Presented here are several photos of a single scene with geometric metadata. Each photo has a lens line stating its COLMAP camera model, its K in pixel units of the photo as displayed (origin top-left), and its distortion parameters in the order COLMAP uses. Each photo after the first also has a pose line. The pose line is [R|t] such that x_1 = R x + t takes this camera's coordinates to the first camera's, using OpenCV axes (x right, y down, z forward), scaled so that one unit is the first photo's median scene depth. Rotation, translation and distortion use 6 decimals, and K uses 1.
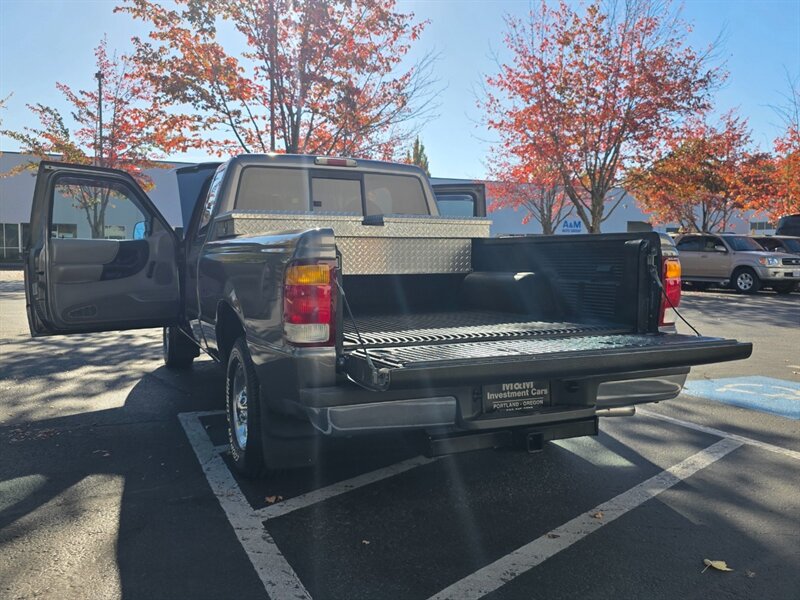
lens RADIAL K [[657.2, 0, 397.0], [0, 657.2, 297.0], [0, 0, 1]] dist [0.037506, -0.008255]
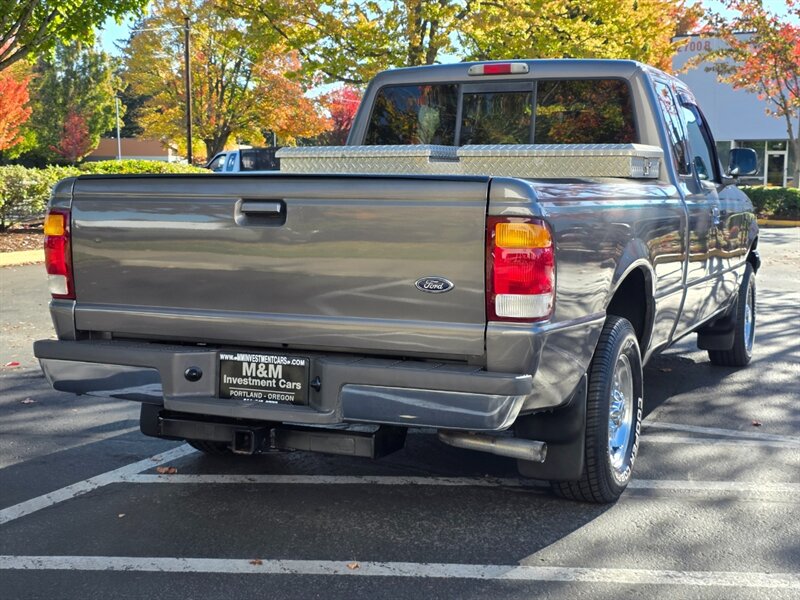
lens RADIAL K [[1117.9, 0, 421.5], [0, 1117.9, 286.1], [0, 0, 1]] dist [0.058400, -0.003125]
pose [[0.684856, 0.068546, -0.725448, 0.215454], [-0.051237, 0.997631, 0.045894, -0.007041], [0.726875, 0.005739, 0.686746, 0.034231]]
